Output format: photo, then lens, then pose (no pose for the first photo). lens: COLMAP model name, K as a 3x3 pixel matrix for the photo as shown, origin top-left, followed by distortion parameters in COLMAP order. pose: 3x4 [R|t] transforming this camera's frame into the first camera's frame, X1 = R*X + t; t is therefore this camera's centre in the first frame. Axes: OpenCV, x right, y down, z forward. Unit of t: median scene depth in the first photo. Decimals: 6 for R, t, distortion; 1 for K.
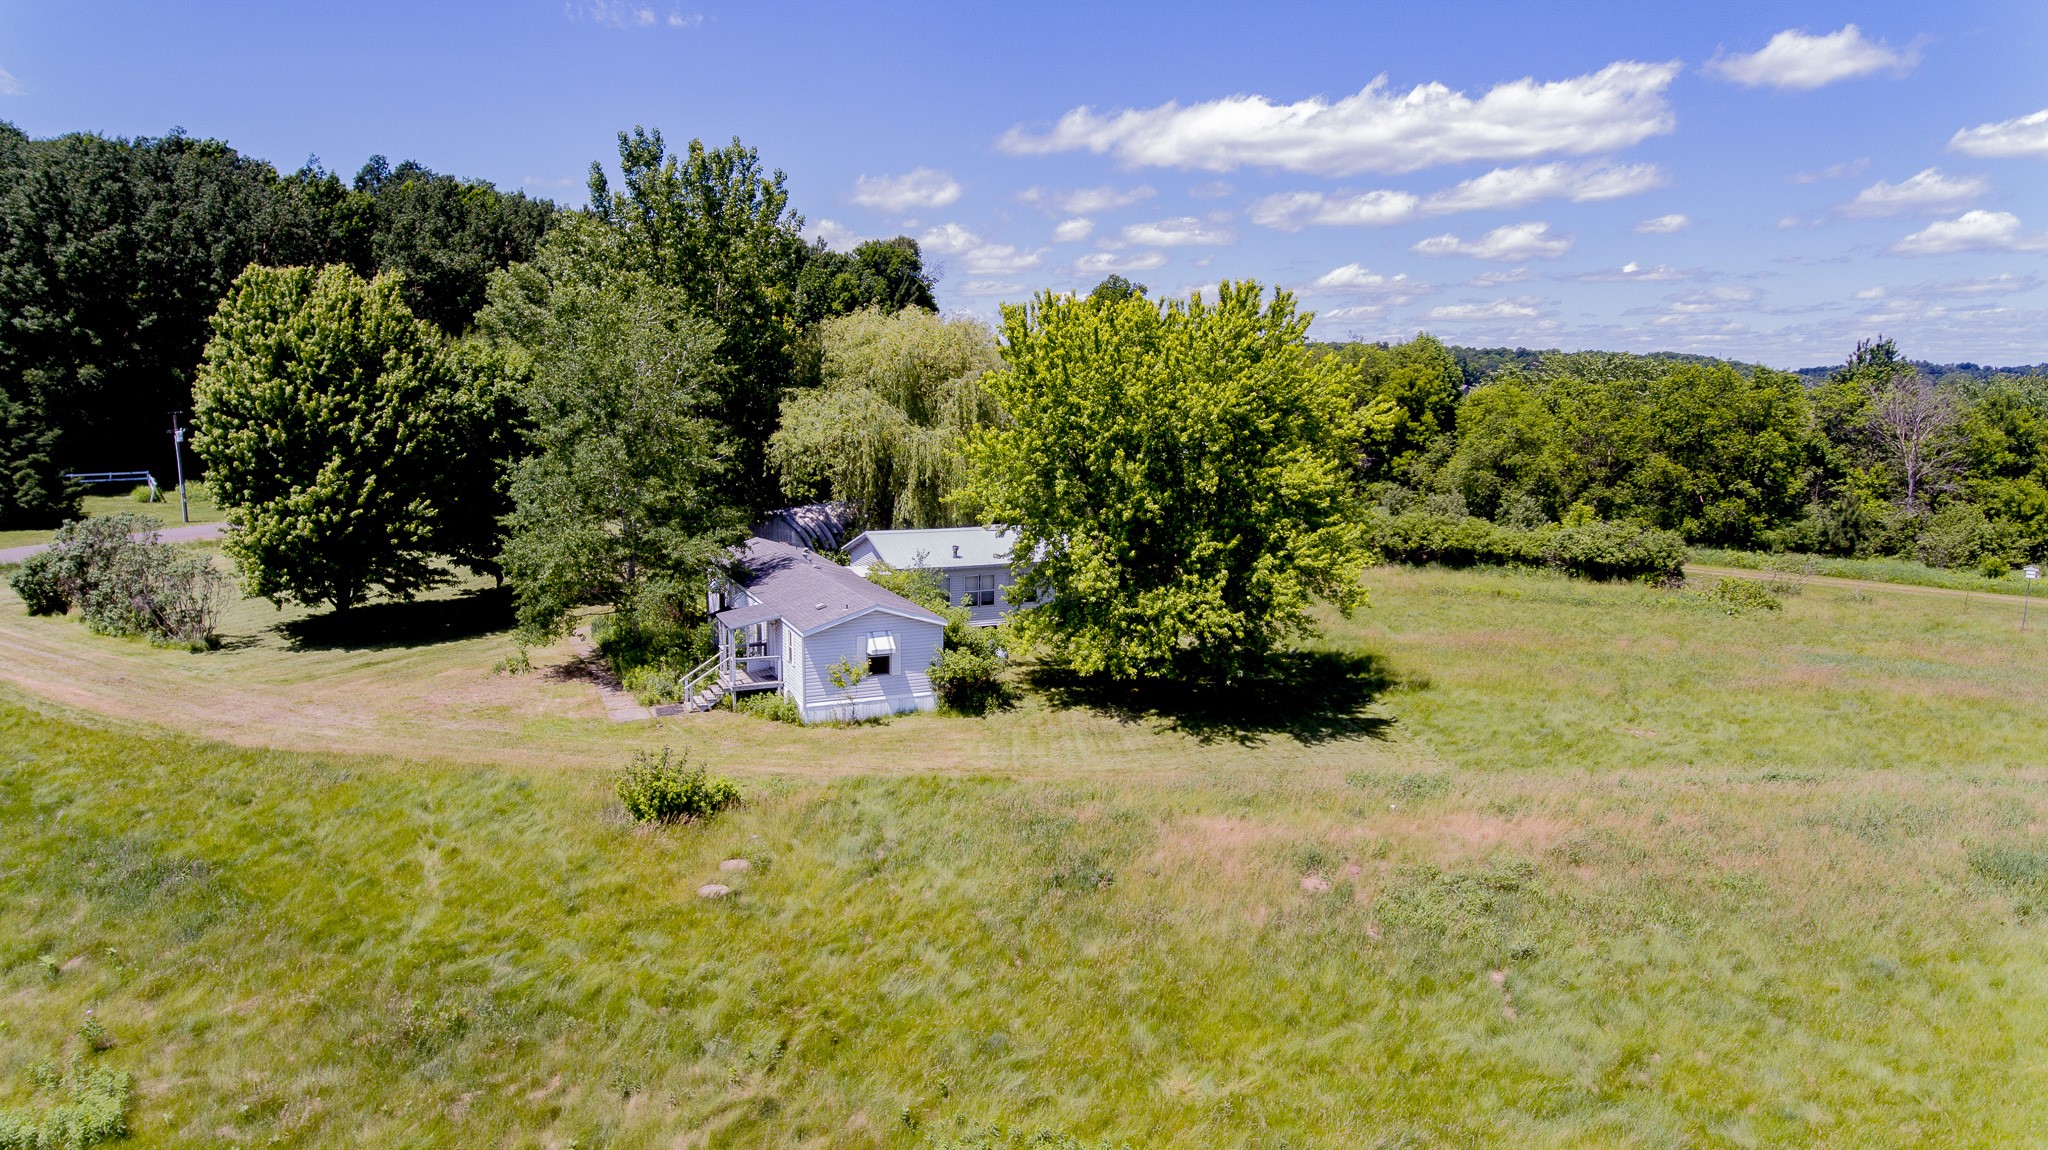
lens RADIAL K [[1197.6, 0, 1024.0], [0, 1197.6, 575.0], [0, 0, 1]] dist [-0.004930, -0.003977]
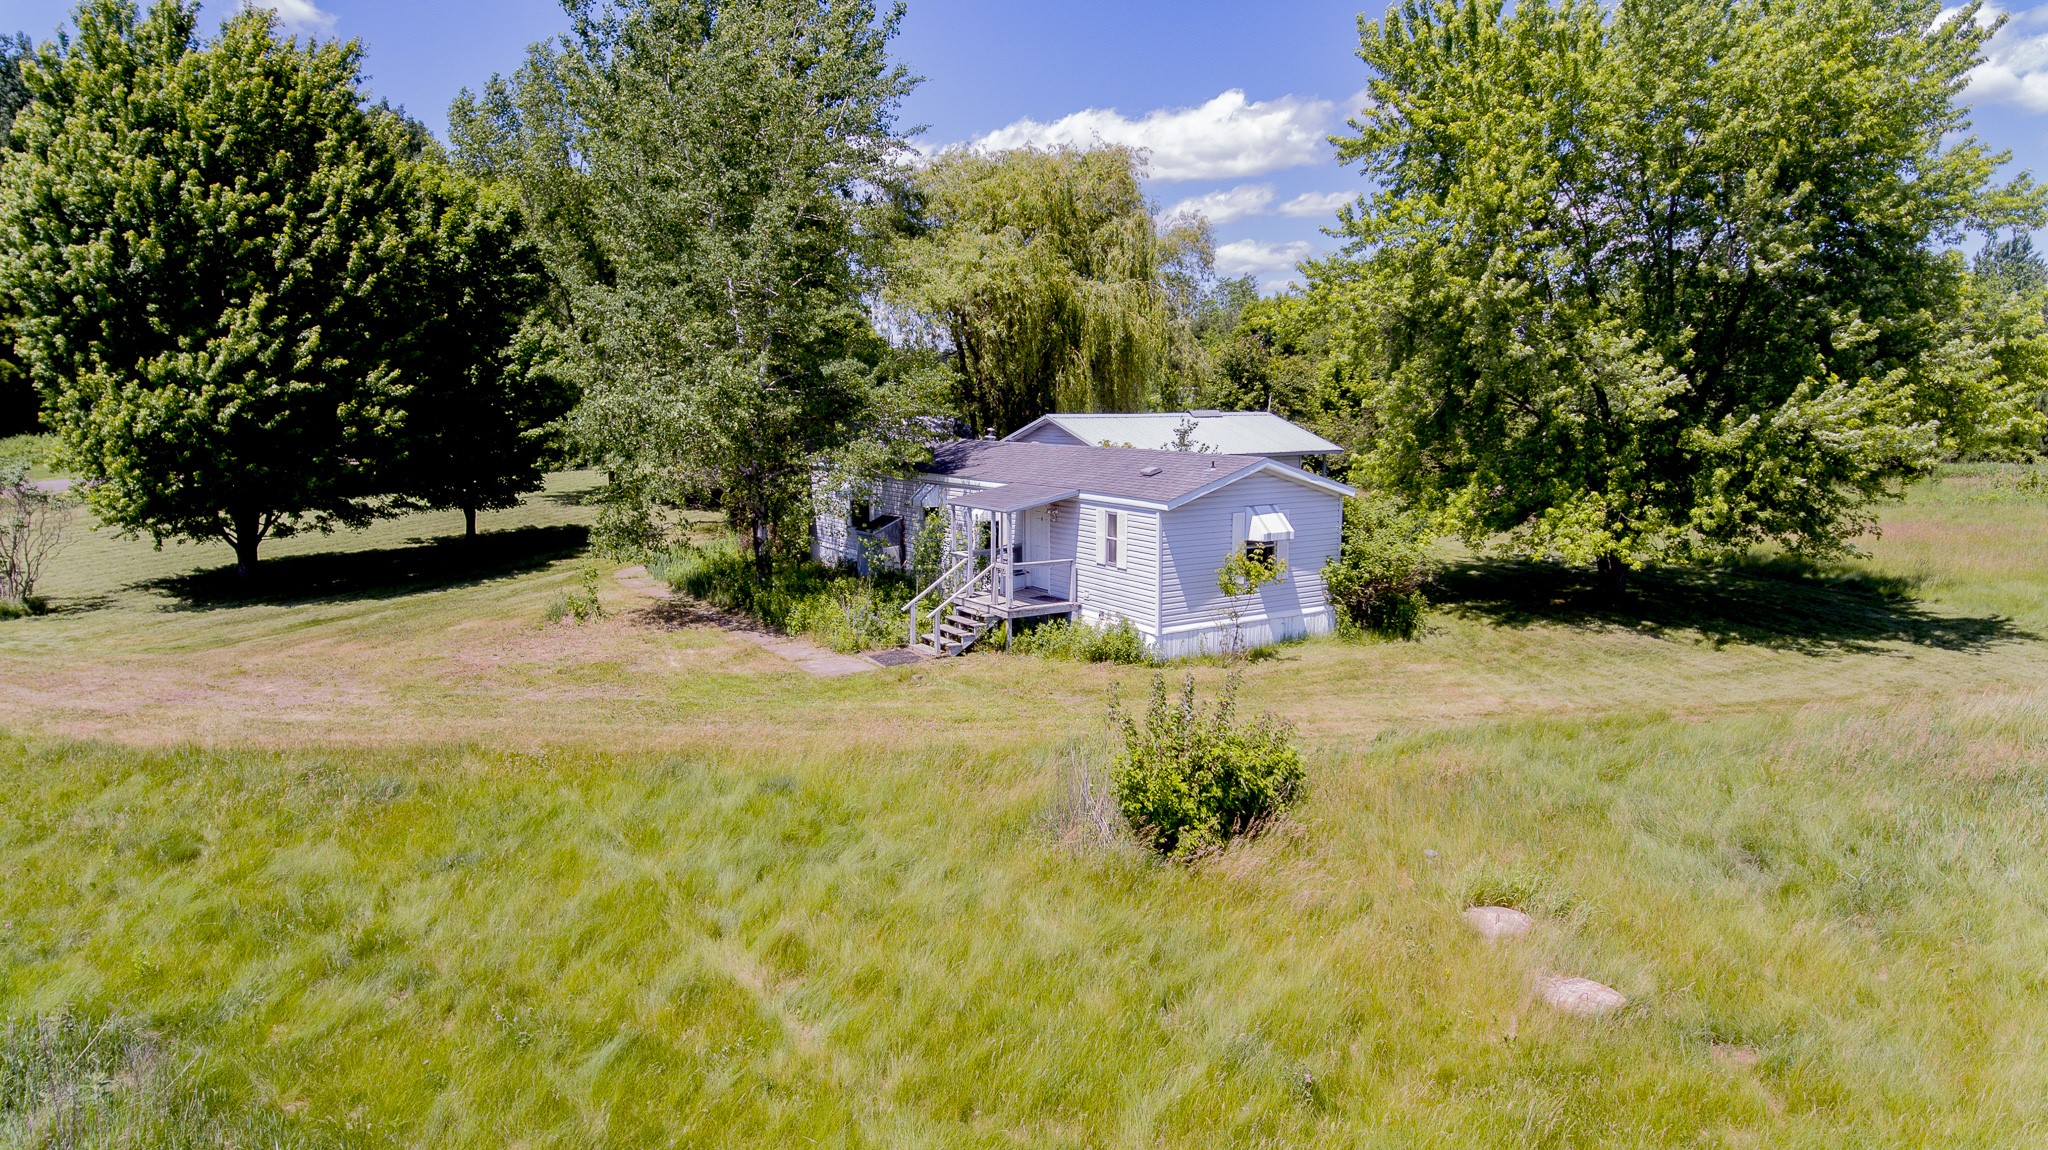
lens RADIAL K [[1206.2, 0, 1023.8], [0, 1206.2, 549.7], [0, 0, 1]] dist [-0.000361, 0.001292]
pose [[0.992479, -0.034848, 0.117351, -0.269110], [0.037629, 0.999059, -0.021564, 0.067274], [-0.116489, 0.025817, 0.992856, 0.353816]]
